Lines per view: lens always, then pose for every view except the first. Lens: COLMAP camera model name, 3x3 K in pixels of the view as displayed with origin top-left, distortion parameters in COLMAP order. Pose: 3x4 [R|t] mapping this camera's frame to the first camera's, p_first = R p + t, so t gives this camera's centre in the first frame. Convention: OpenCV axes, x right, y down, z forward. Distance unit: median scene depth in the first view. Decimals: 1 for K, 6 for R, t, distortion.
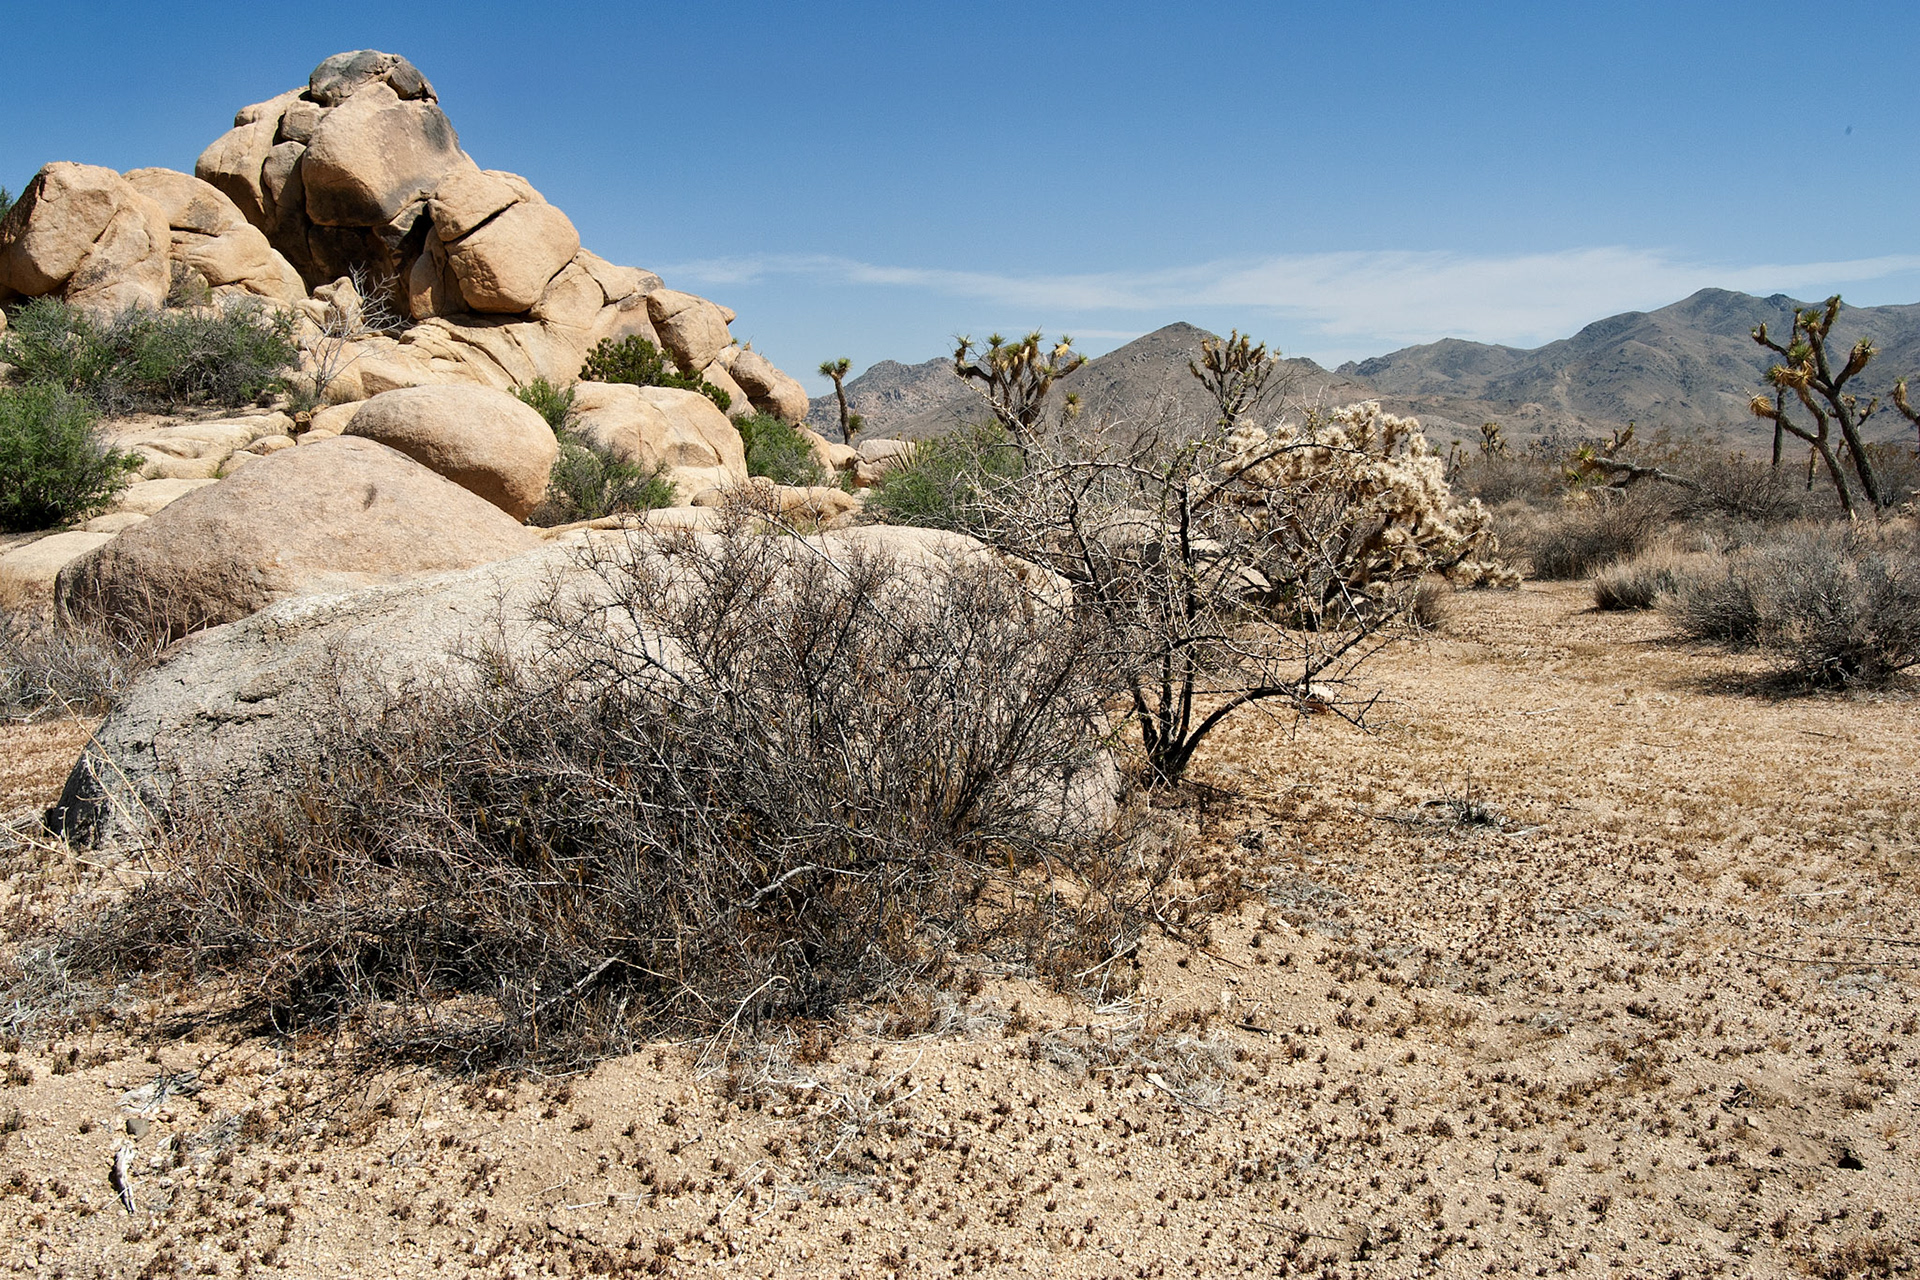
lens RADIAL K [[1690.9, 0, 960.0], [0, 1690.9, 640.0], [0, 0, 1]] dist [-0.054796, 0.042097]
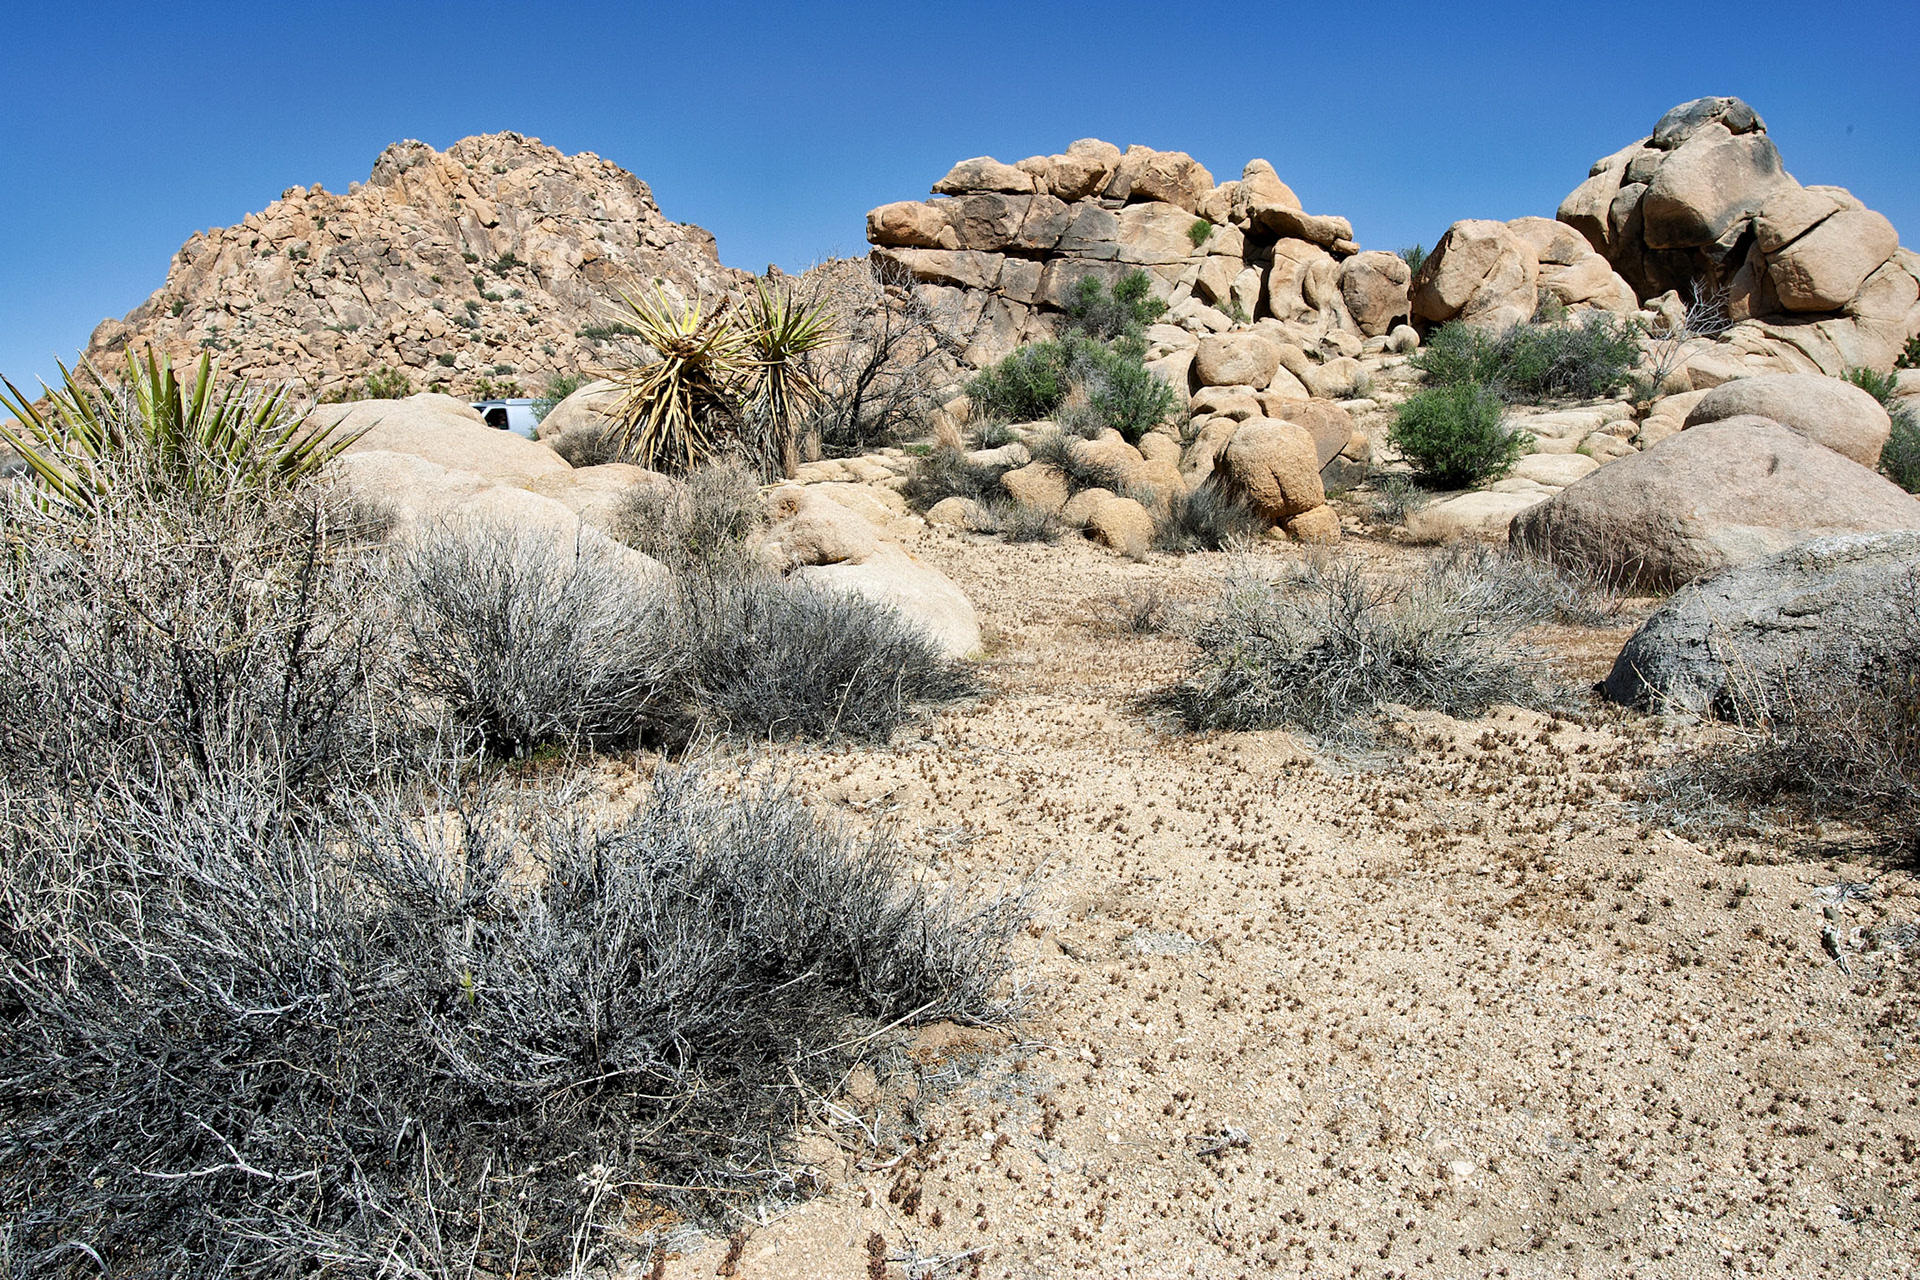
lens RADIAL K [[1318.4, 0, 963.4], [0, 1318.4, 644.5], [0, 0, 1]] dist [-0.081210, 0.040137]
pose [[0.682202, 0.100300, -0.724252, -0.025811], [-0.066381, 0.994952, 0.075262, 0.004735], [0.728144, -0.003267, 0.685416, -0.021765]]
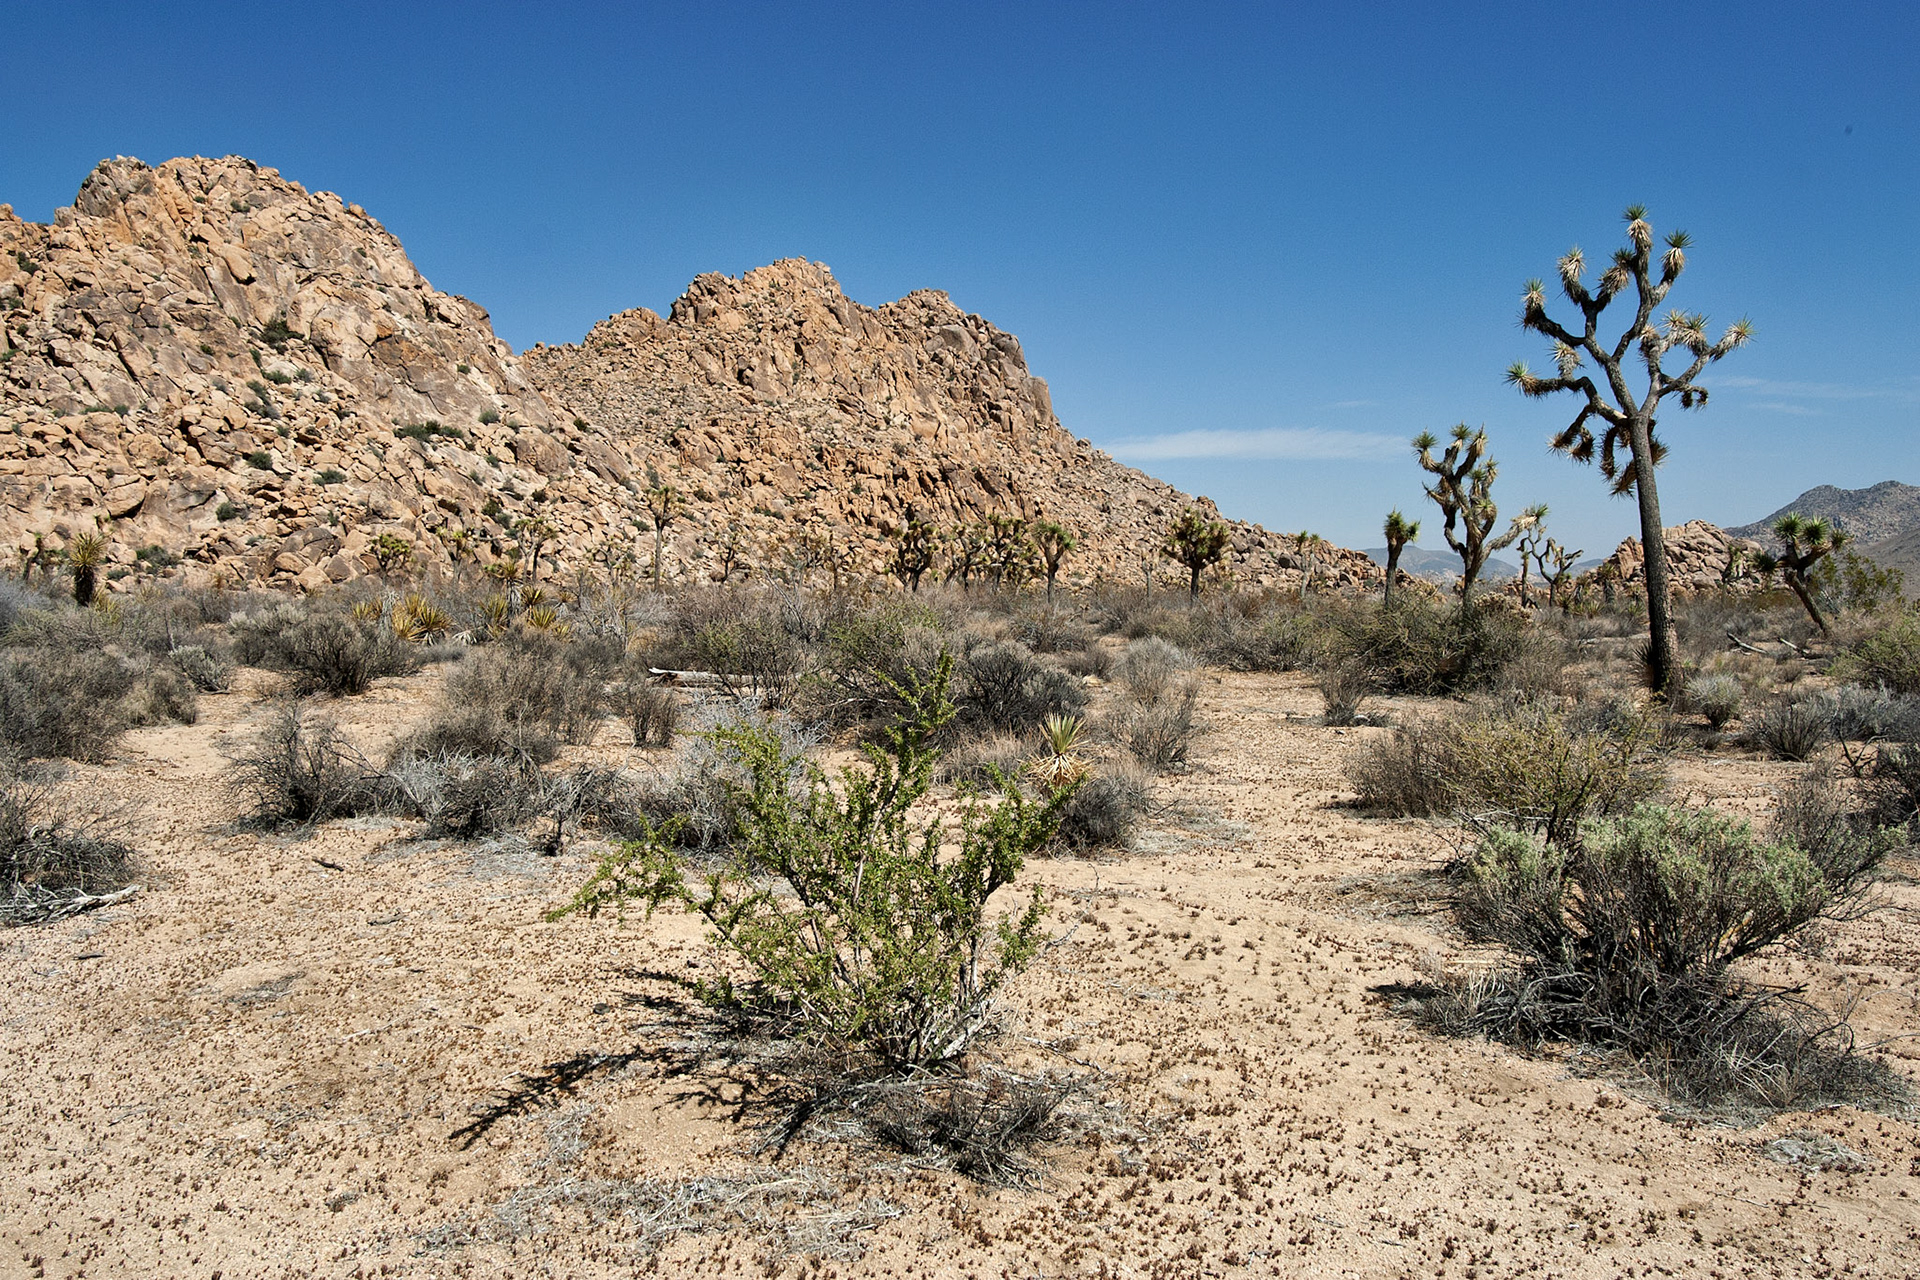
lens RADIAL K [[1708.6, 0, 959.4], [0, 1708.6, 649.1], [0, 0, 1]] dist [-0.054215, 0.045460]
pose [[0.878589, 0.023085, -0.477021, -2.272726], [-0.056923, 0.996773, -0.056604, 0.254474], [0.474175, 0.076885, 0.877067, -2.791961]]
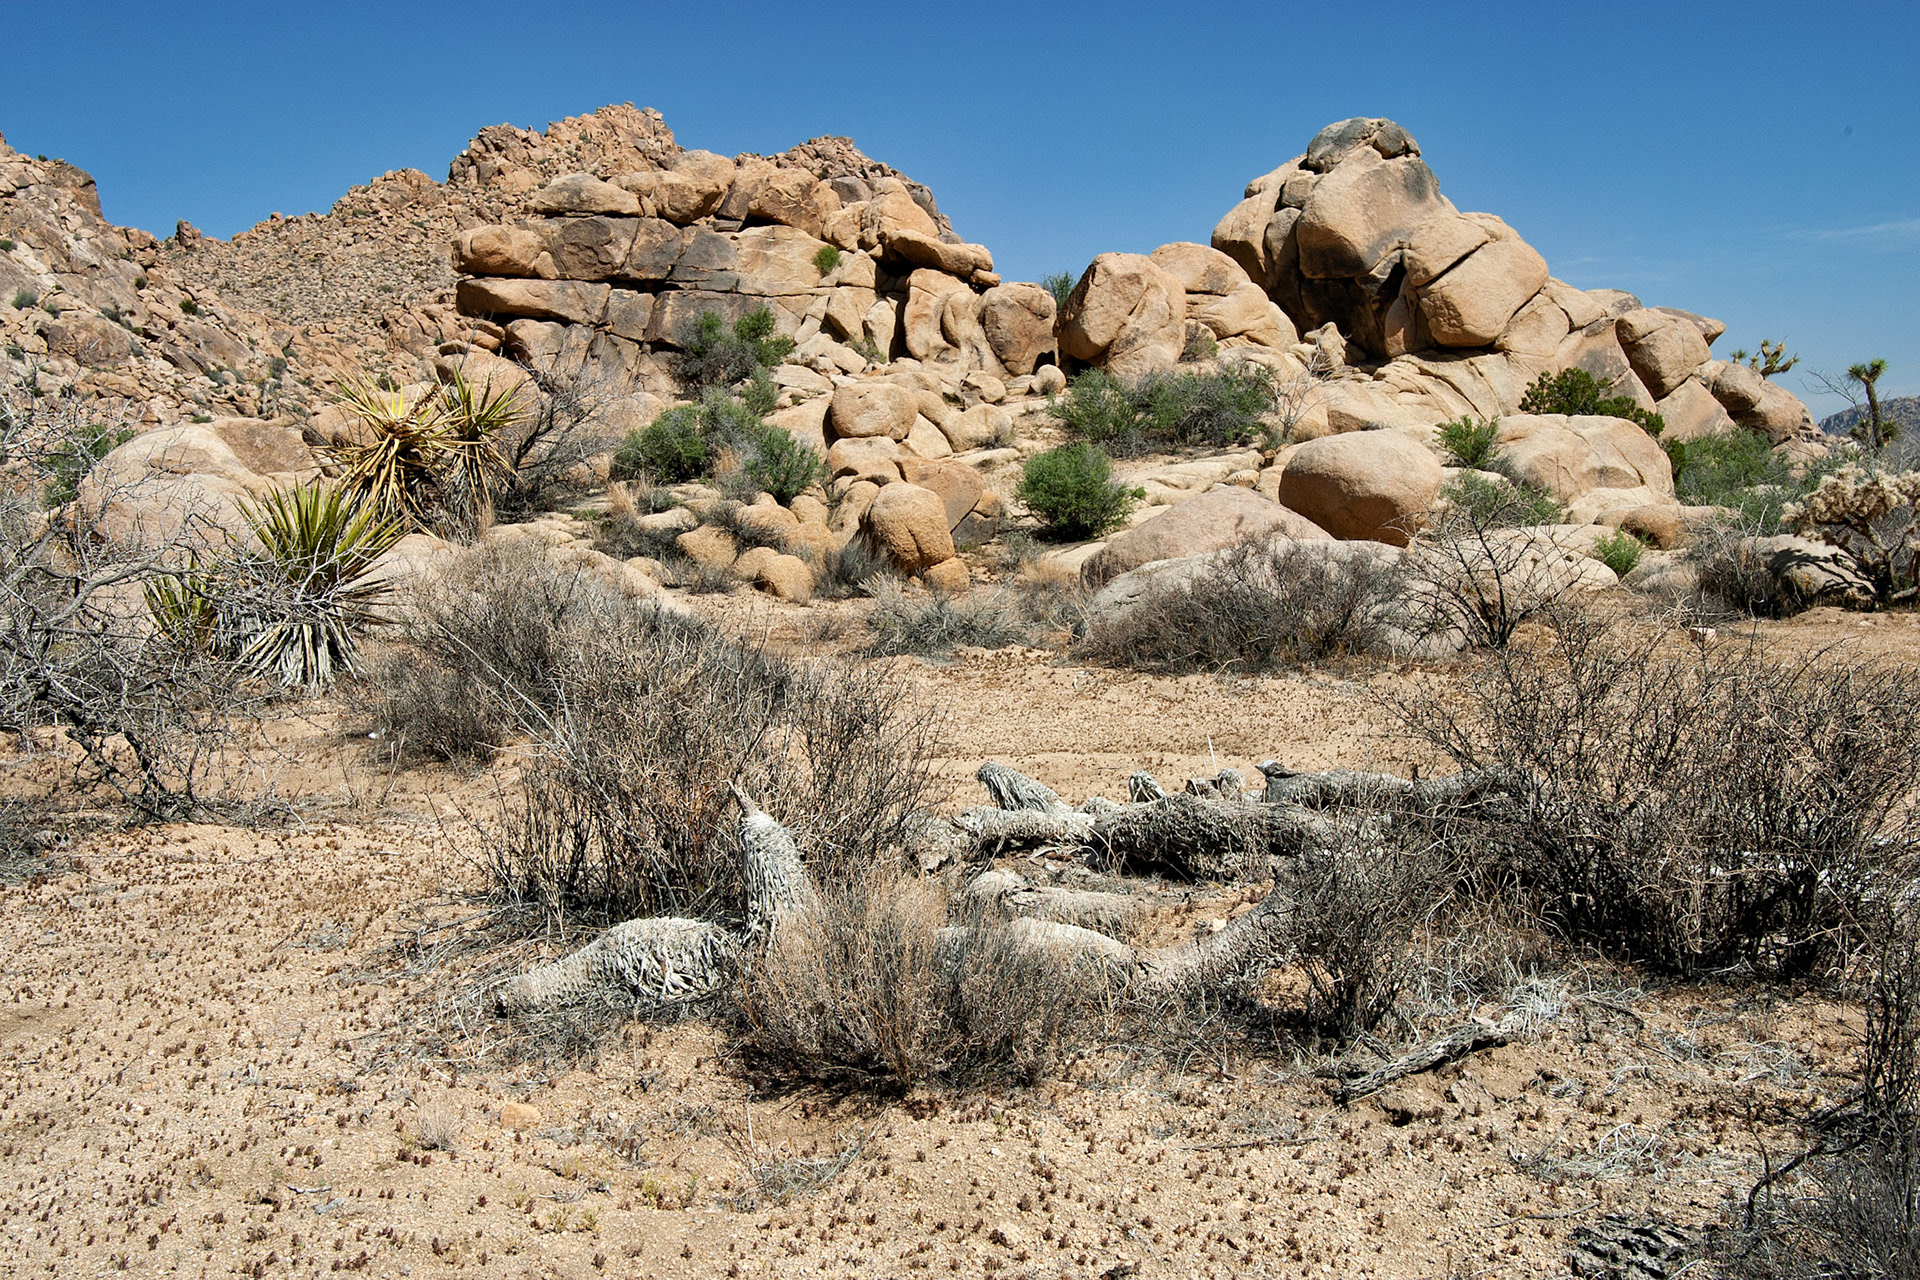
lens RADIAL K [[1906.2, 0, 960.0], [0, 1906.2, 640.0], [0, 0, 1]] dist [-0.038640, 0.044442]
pose [[0.841131, 0.028352, -0.540088, 0.191098], [-0.037557, 0.999276, -0.006035, 0.024628], [0.539526, 0.025360, 0.841587, -0.331854]]
